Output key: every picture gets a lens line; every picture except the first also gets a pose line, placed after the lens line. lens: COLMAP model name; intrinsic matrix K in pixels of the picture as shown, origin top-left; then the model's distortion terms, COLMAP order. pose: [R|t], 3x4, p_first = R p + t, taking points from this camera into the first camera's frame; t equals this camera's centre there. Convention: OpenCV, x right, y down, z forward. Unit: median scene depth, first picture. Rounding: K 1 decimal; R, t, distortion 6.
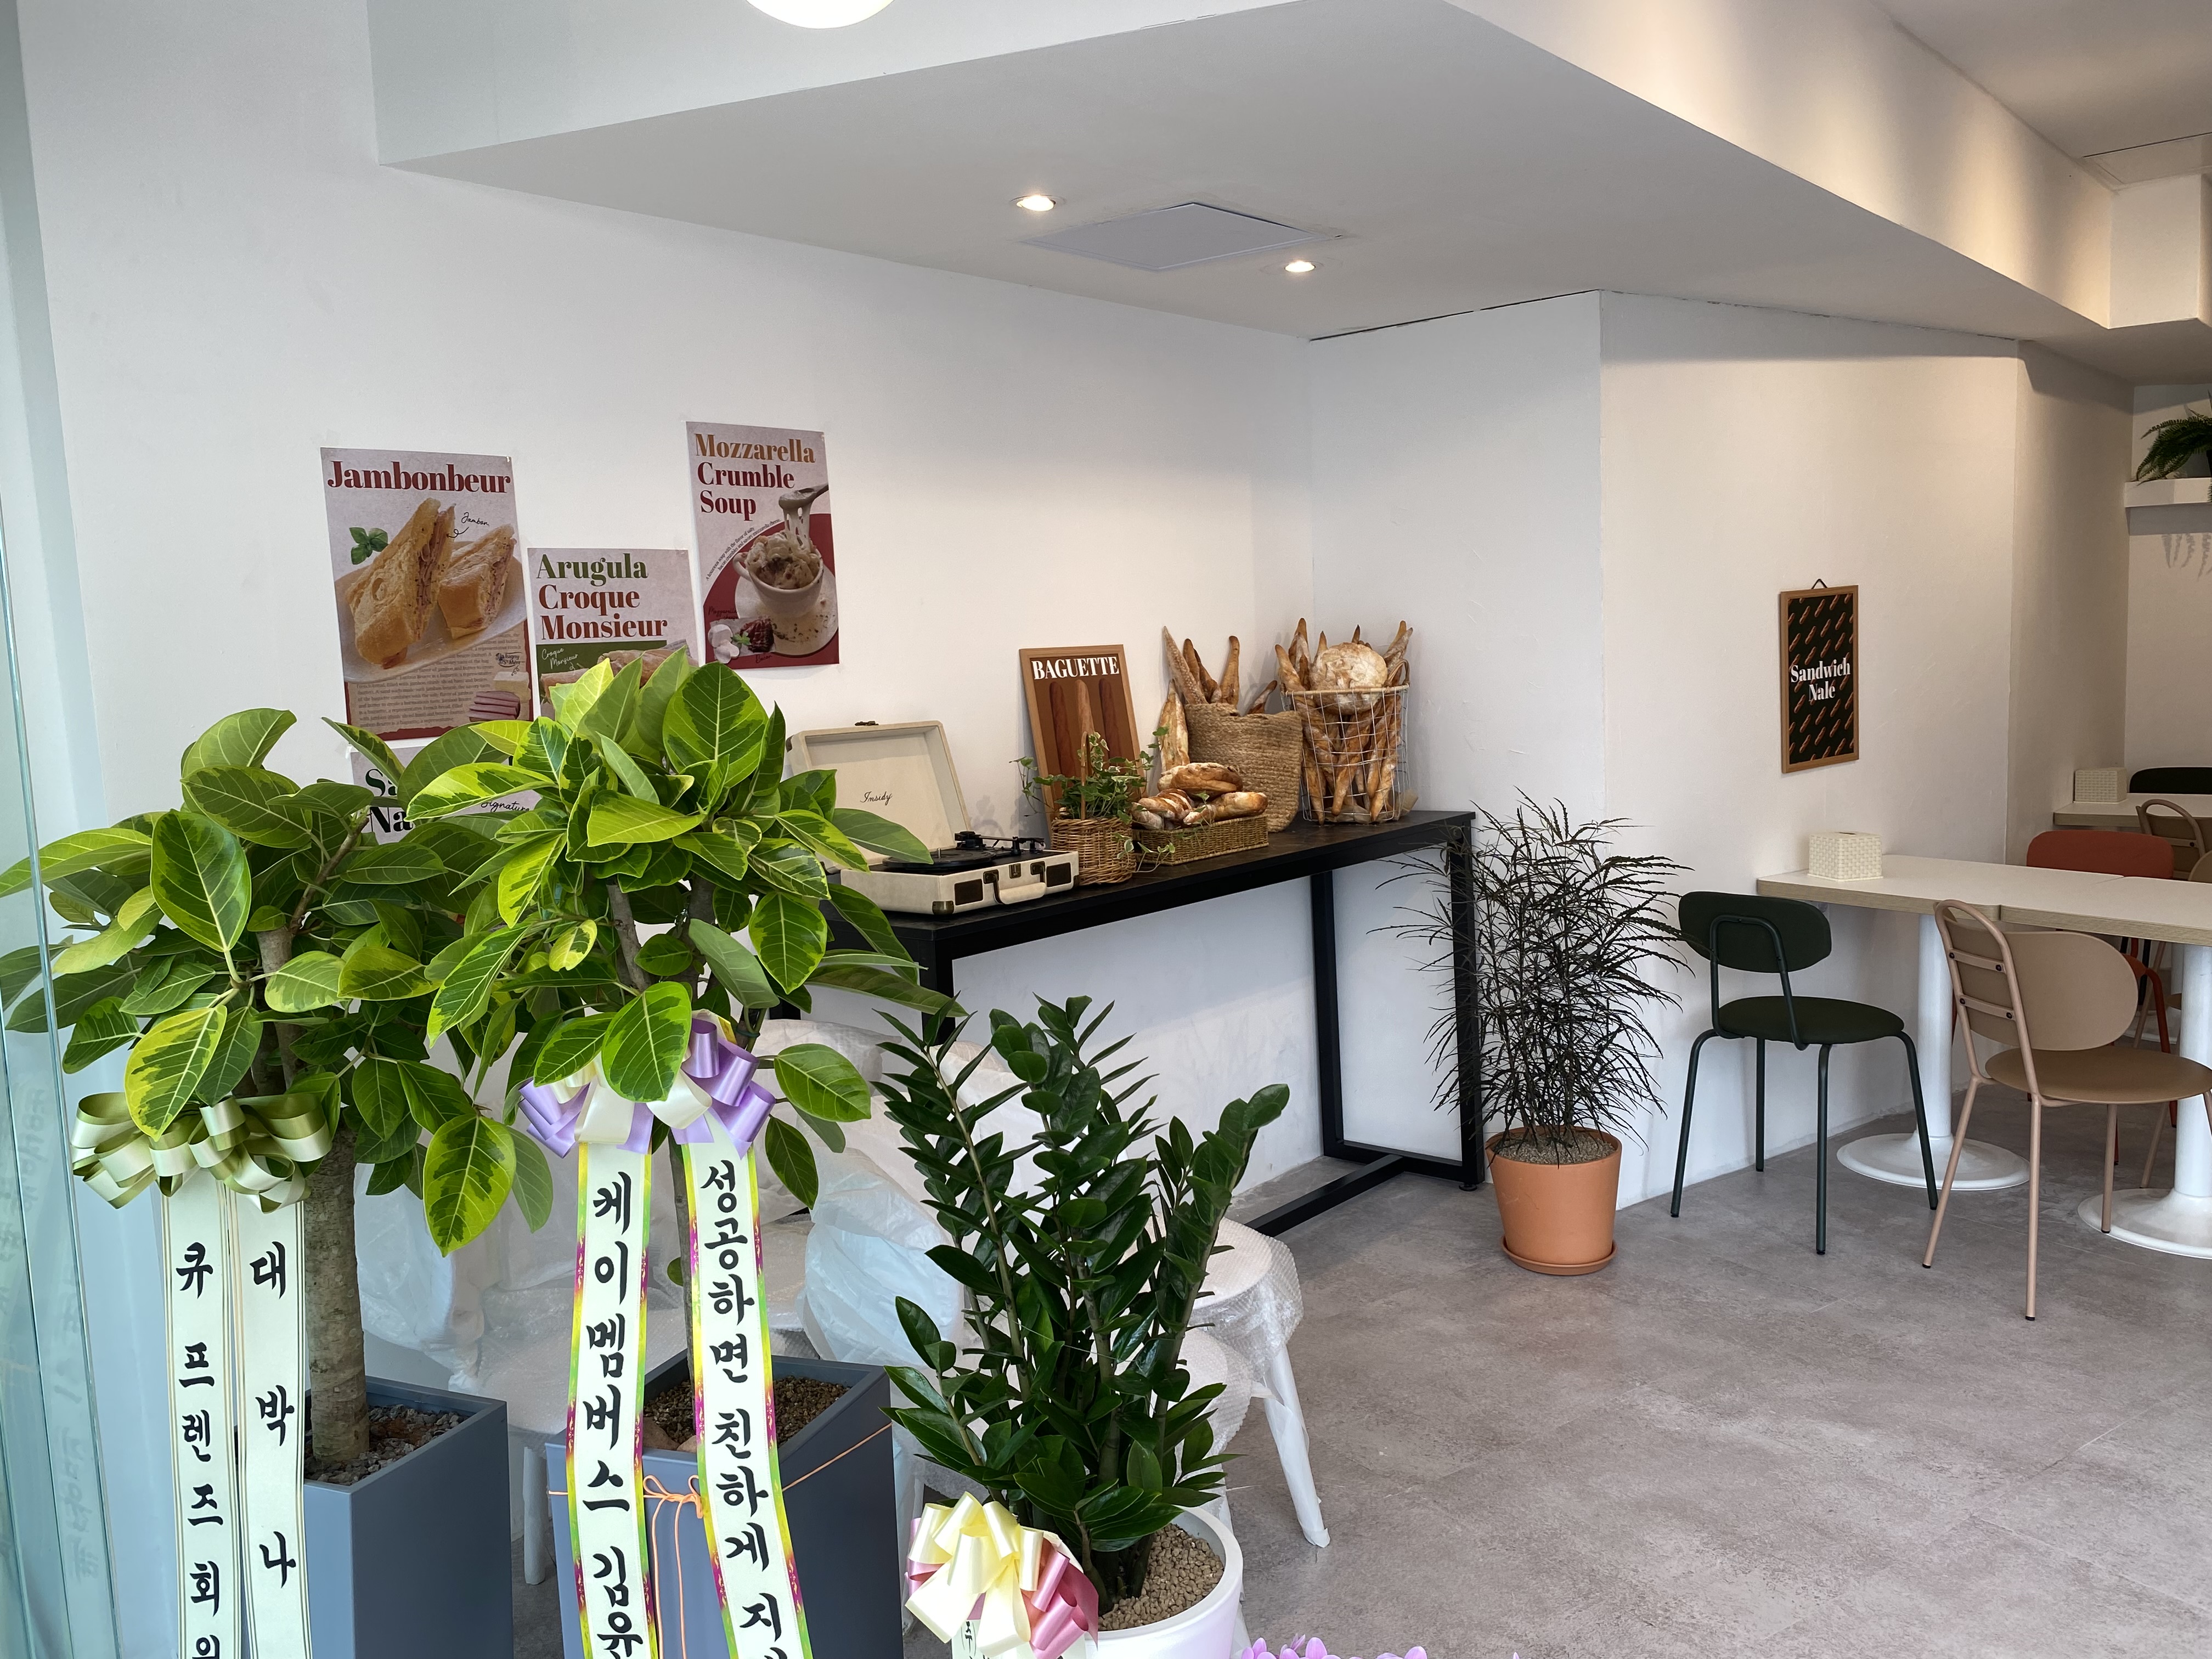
lens RADIAL K [[1704.2, 0, 1106.0], [0, 1704.2, 829.5], [0, 0, 1]] dist [0.066957, -0.112688]
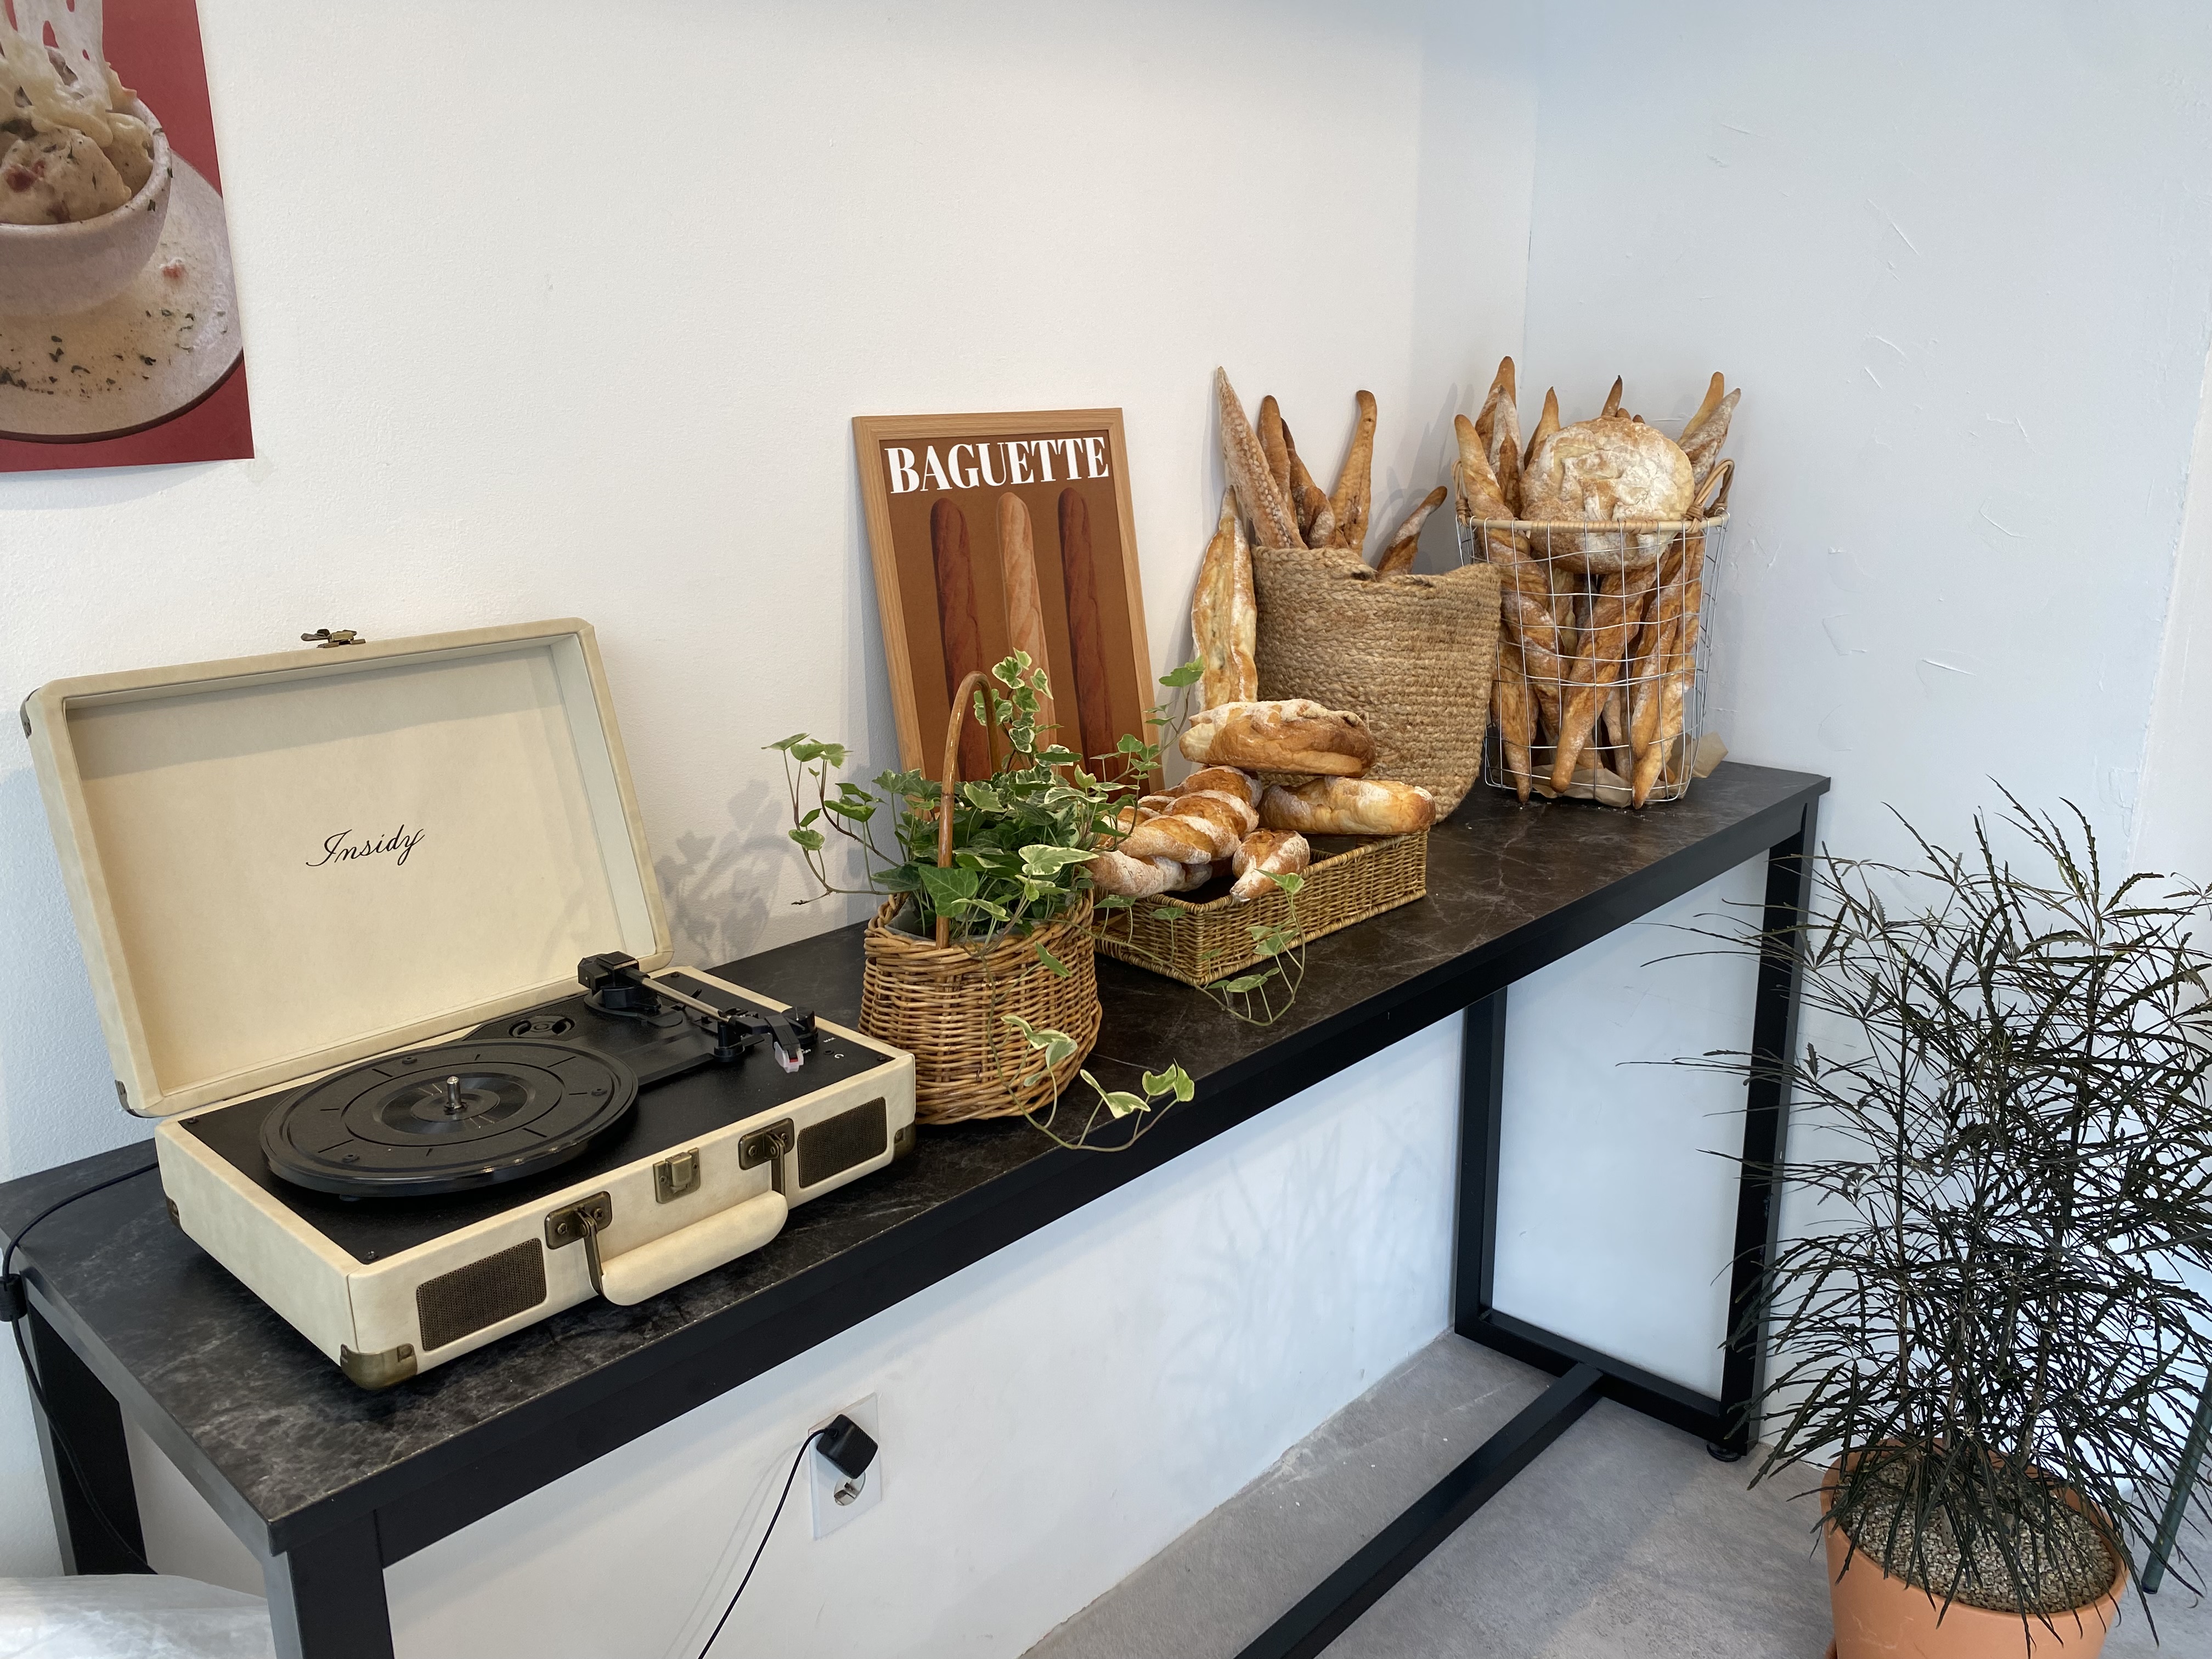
lens RADIAL K [[1704.2, 0, 1106.0], [0, 1704.2, 829.5], [0, 0, 1]] dist [0.066957, -0.112688]
pose [[0.998257, 0.050159, -0.031113, 0.026094], [-0.044402, 0.985451, 0.164055, -0.076109], [0.038890, -0.162388, 0.985960, 0.566077]]
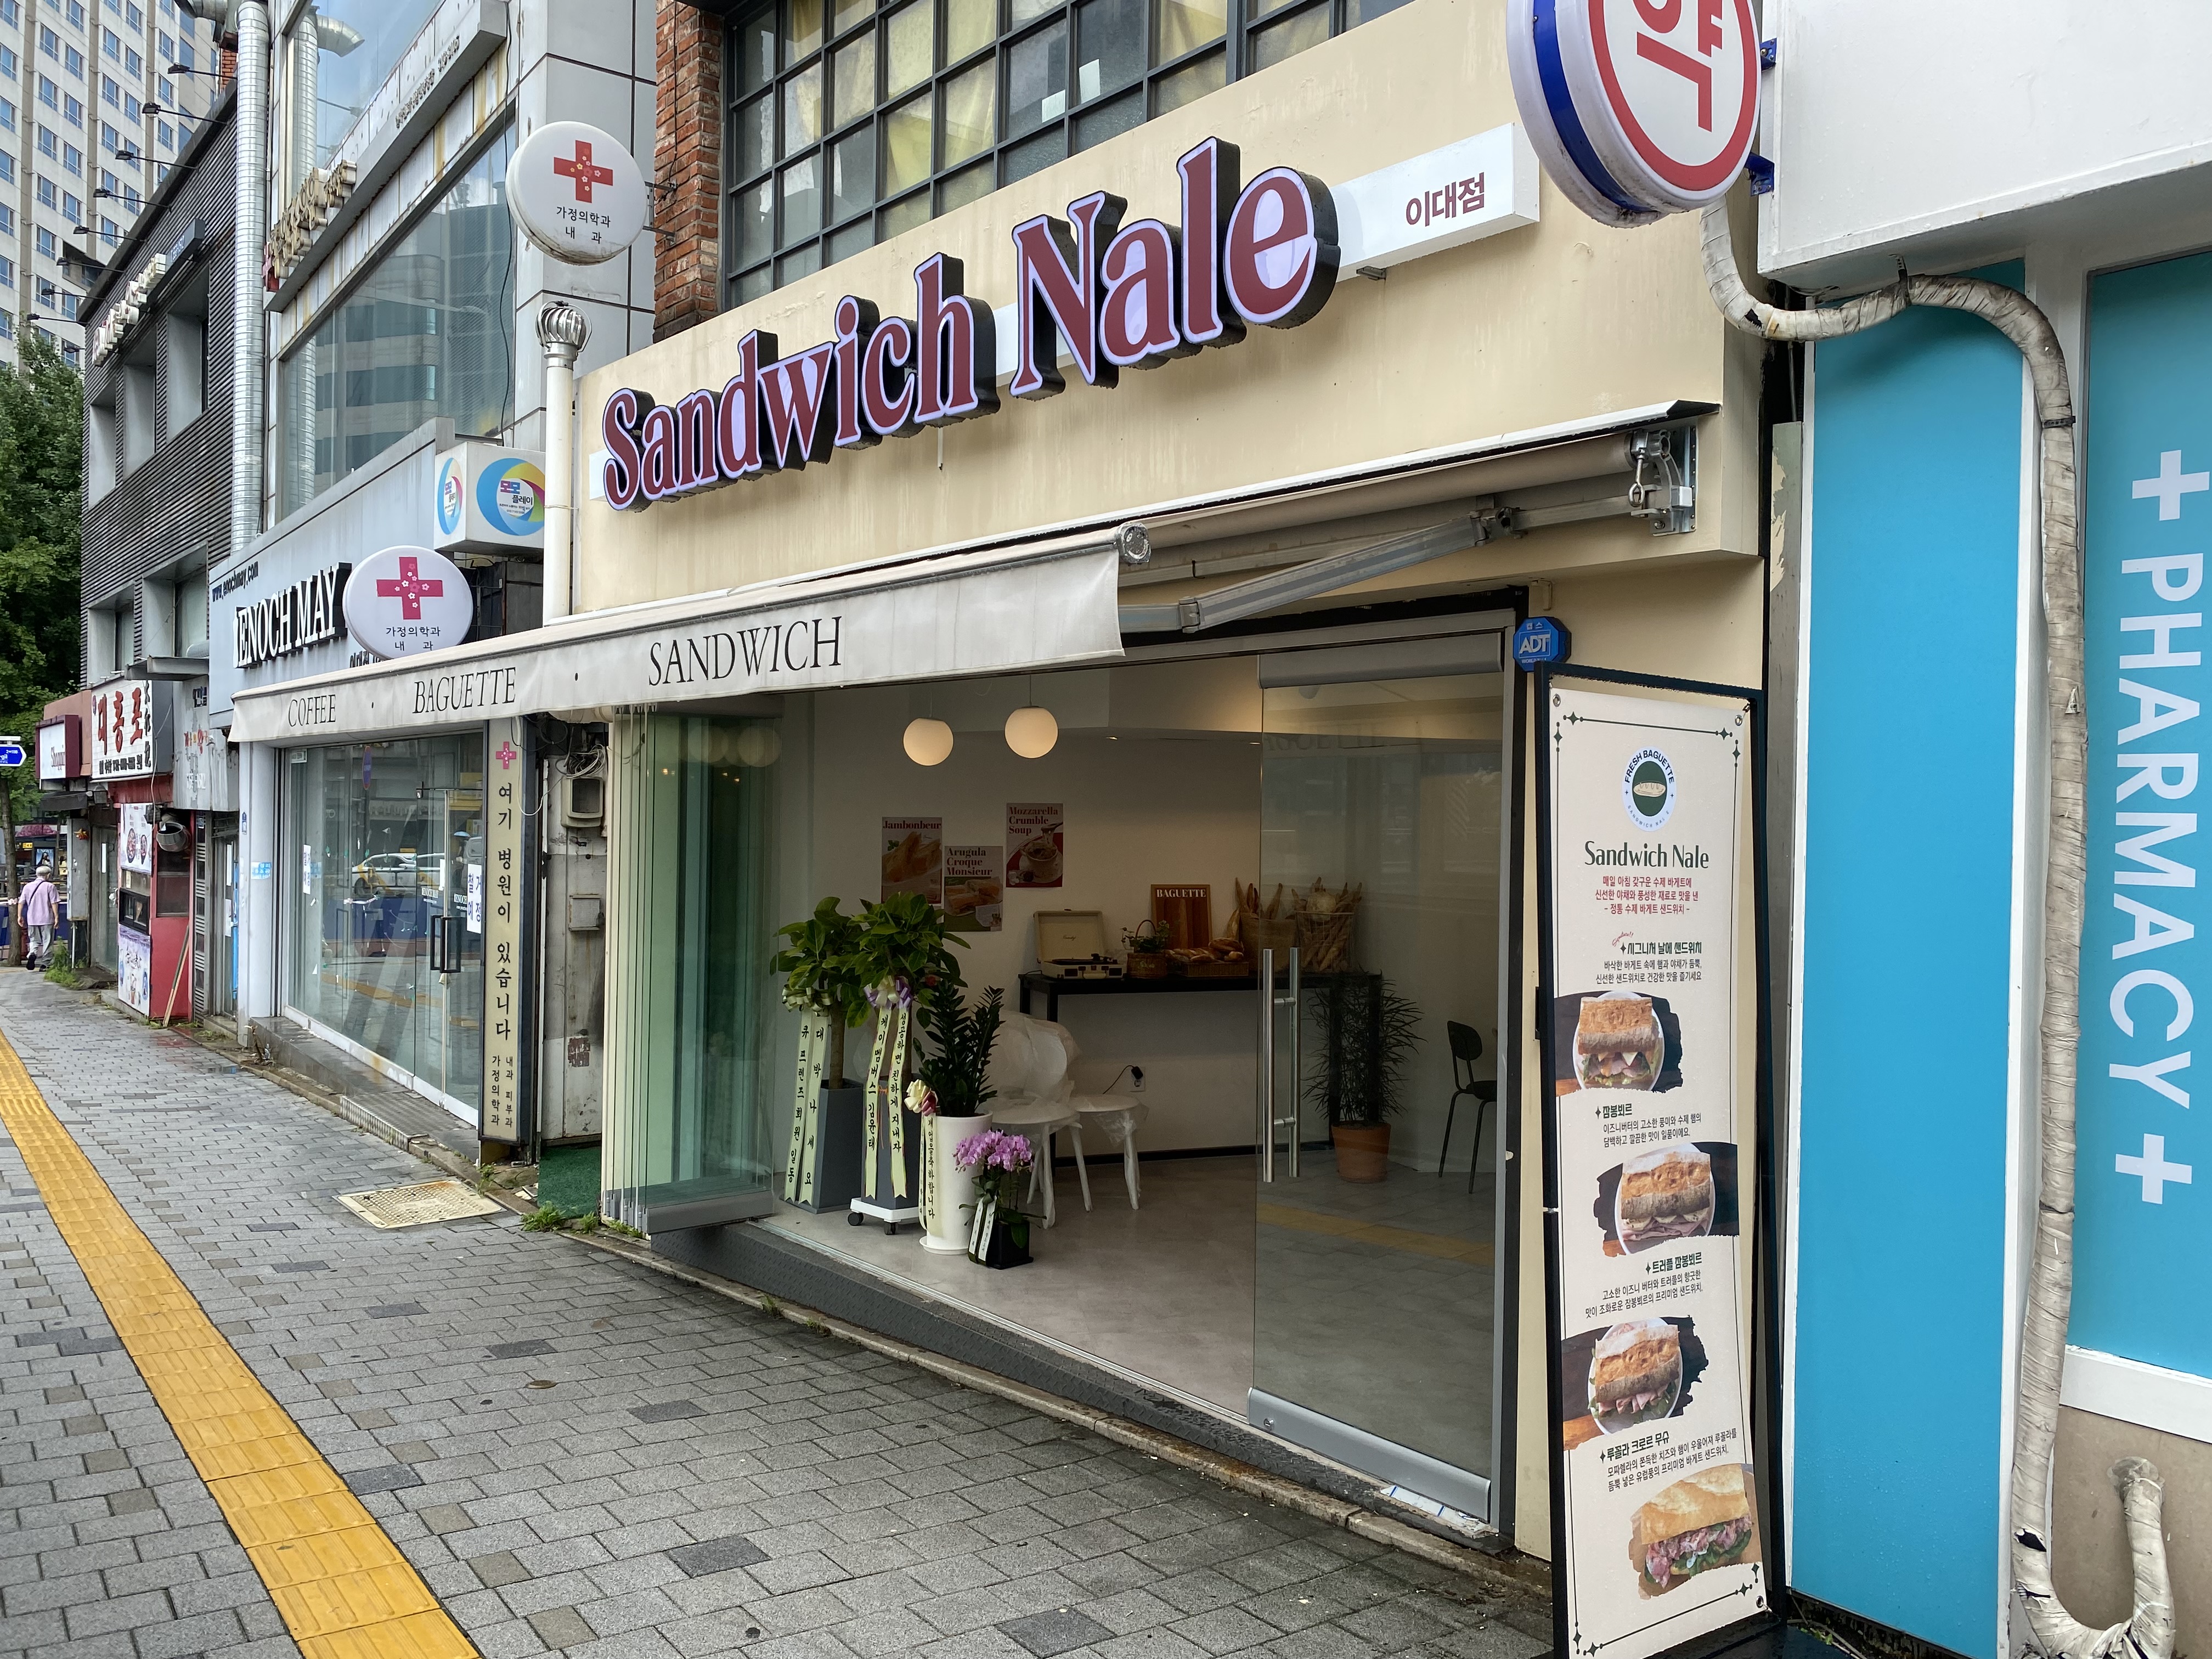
lens RADIAL K [[1704.2, 0, 1106.0], [0, 1704.2, 829.5], [0, 0, 1]] dist [0.066957, -0.112688]
pose [[0.885596, 0.061246, -0.460400, 0.989122], [-0.104032, 0.992239, -0.068114, -0.009794], [0.452655, 0.108218, 0.885094, -1.182274]]
